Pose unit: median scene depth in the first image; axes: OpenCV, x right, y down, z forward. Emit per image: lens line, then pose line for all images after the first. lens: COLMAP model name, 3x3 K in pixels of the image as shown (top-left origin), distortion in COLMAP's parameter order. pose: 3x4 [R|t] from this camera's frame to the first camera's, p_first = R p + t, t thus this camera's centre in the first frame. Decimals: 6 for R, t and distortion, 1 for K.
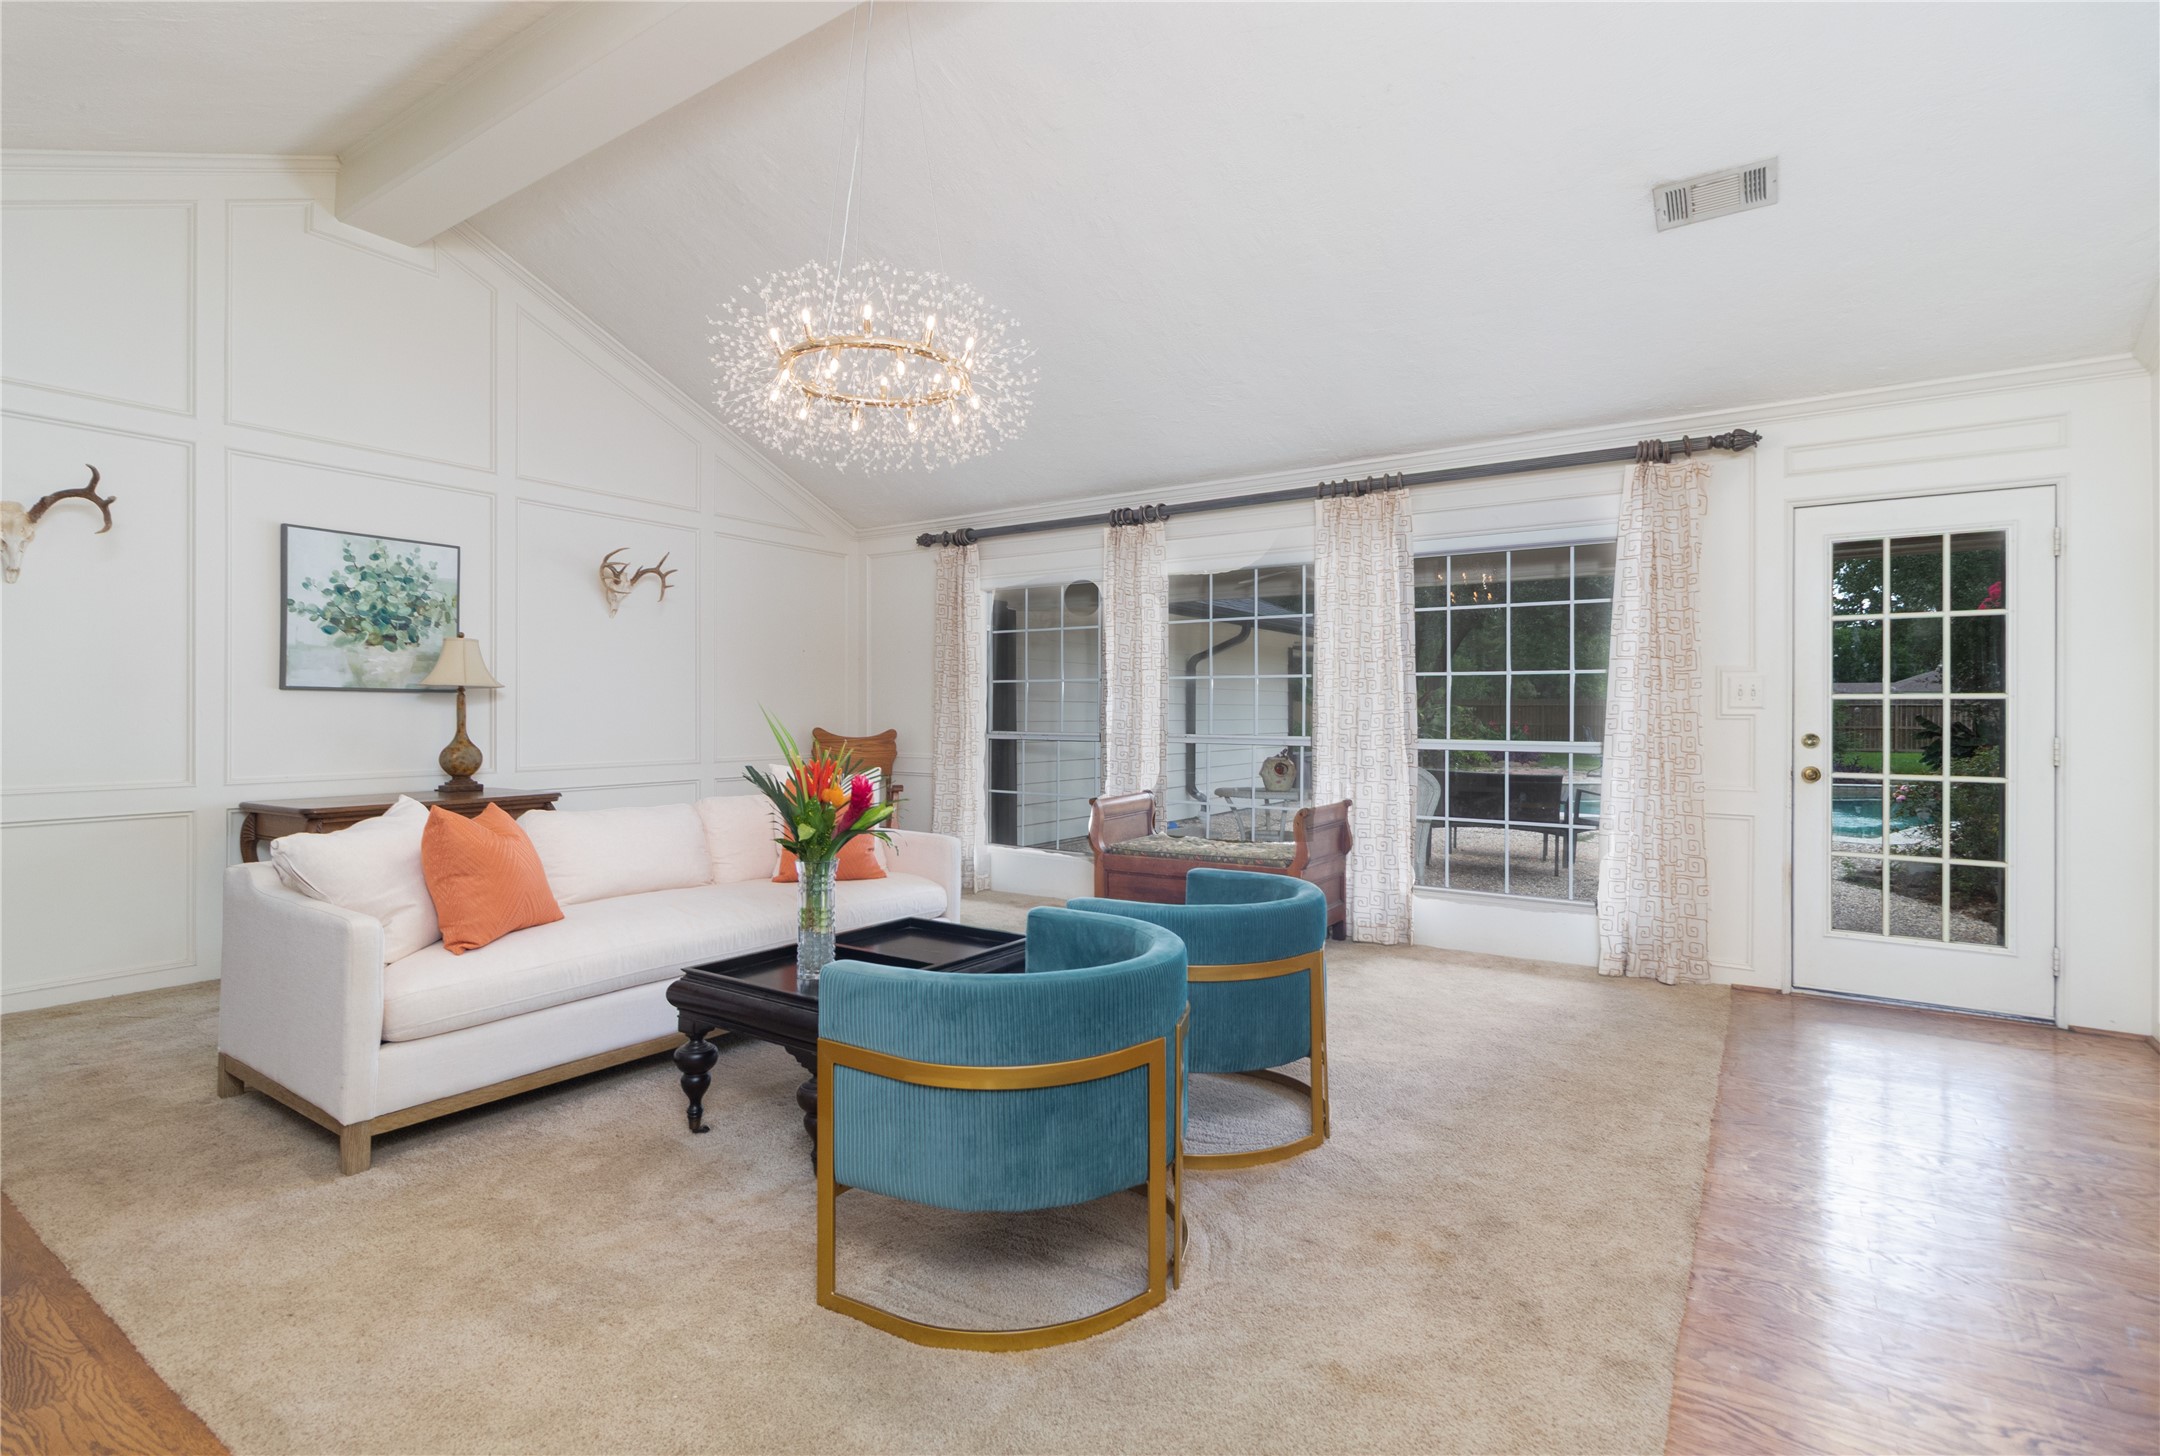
lens RADIAL K [[1092.4, 0, 1034.8], [0, 1092.4, 711.1], [0, 0, 1]] dist [-0.000852, 0.000093]
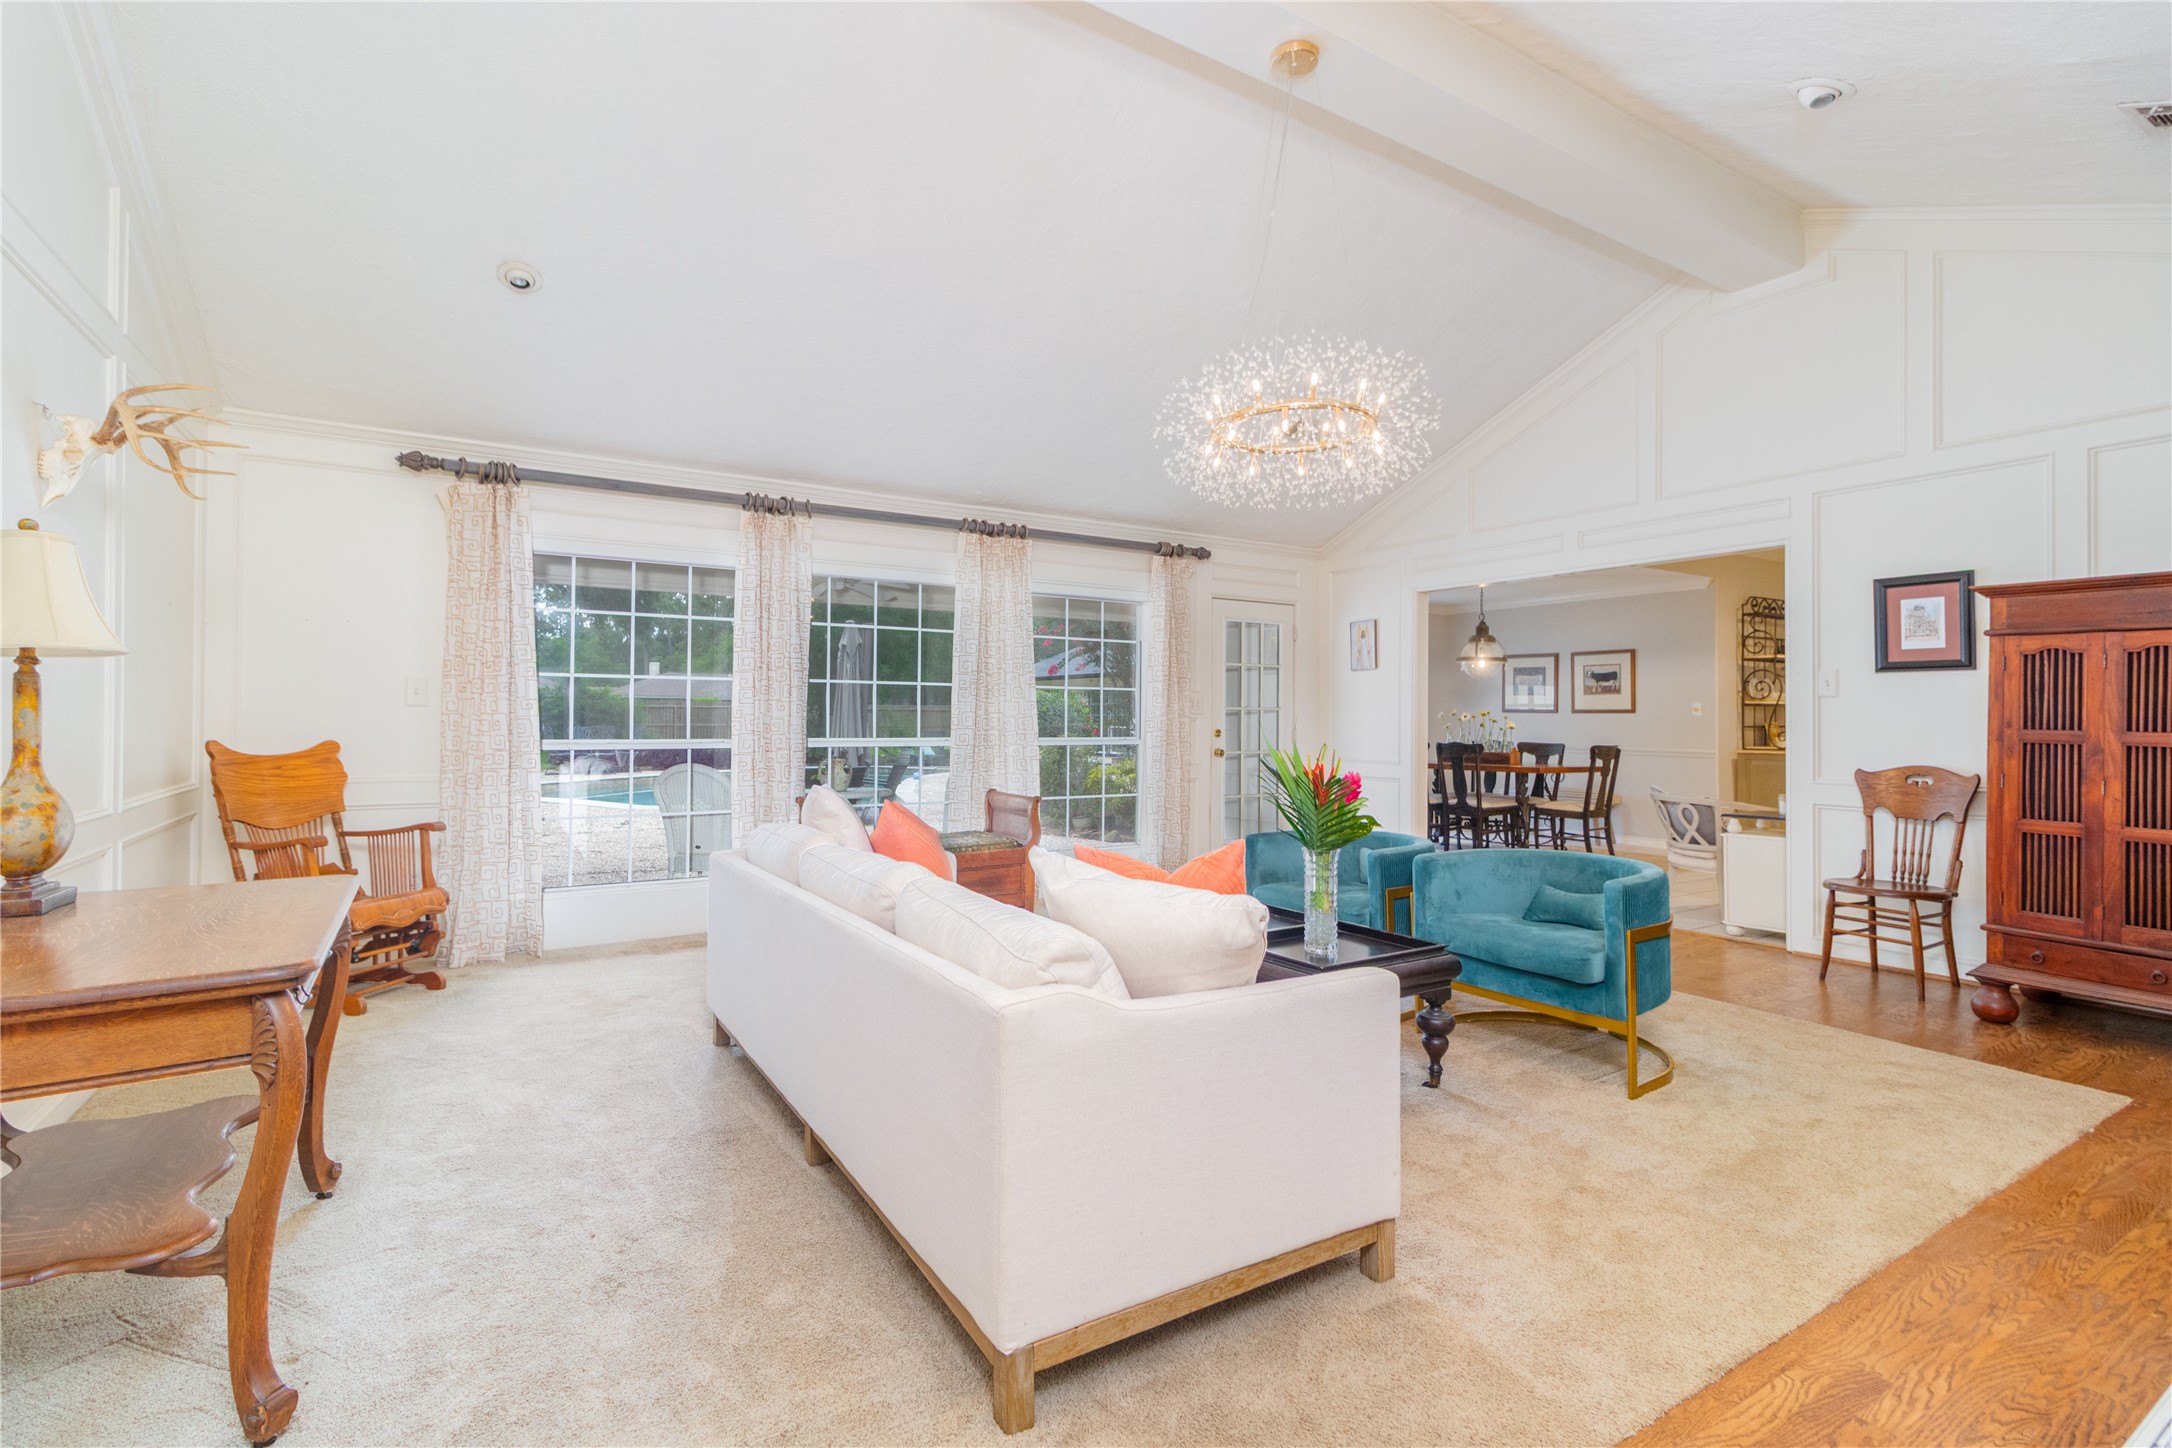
lens RADIAL K [[1013.8, 0, 1073.3], [0, 1013.8, 719.8], [0, 0, 1]] dist [0.009654, -0.000401]
pose [[0.390209, 0.003018, 0.920721, -0.437982], [-0.008808, 0.999961, 0.000455, 0.003701], [-0.920684, -0.008287, 0.390221, 0.292794]]
